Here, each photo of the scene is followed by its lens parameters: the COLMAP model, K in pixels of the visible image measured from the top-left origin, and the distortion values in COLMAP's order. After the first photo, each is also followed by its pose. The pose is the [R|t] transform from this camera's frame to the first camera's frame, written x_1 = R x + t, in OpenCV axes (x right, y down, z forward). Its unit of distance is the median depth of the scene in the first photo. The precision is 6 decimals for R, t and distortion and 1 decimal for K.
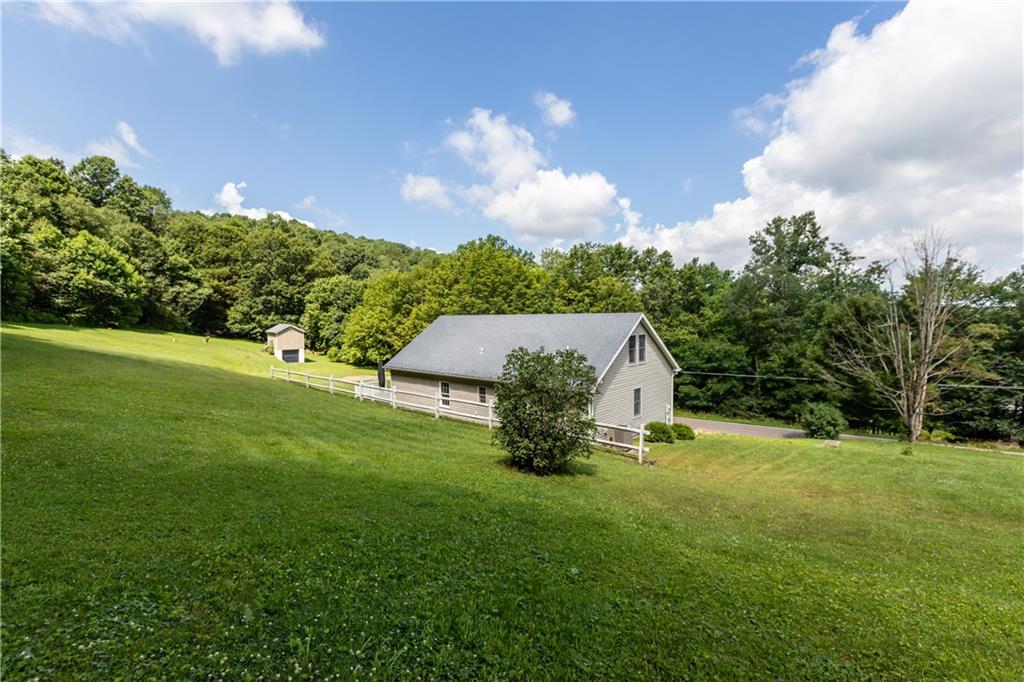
lens RADIAL K [[452.1, 0, 516.5], [0, 452.1, 343.6], [0, 0, 1]] dist [-0.003044, -0.000093]
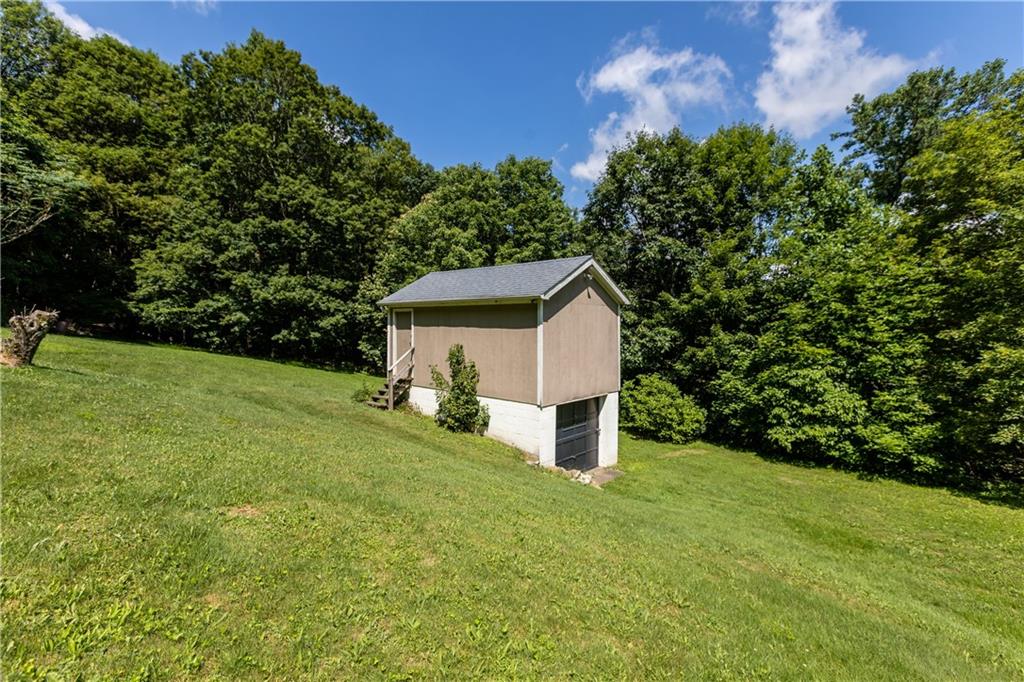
lens RADIAL K [[452.1, 0, 507.5], [0, 452.1, 337.6], [0, 0, 1]] dist [-0.003044, -0.000093]
pose [[0.986823, 0.011811, 0.161373, -0.417914], [-0.005990, 0.999315, -0.036508, -0.003061], [-0.161694, 0.035060, 0.986218, 0.622798]]
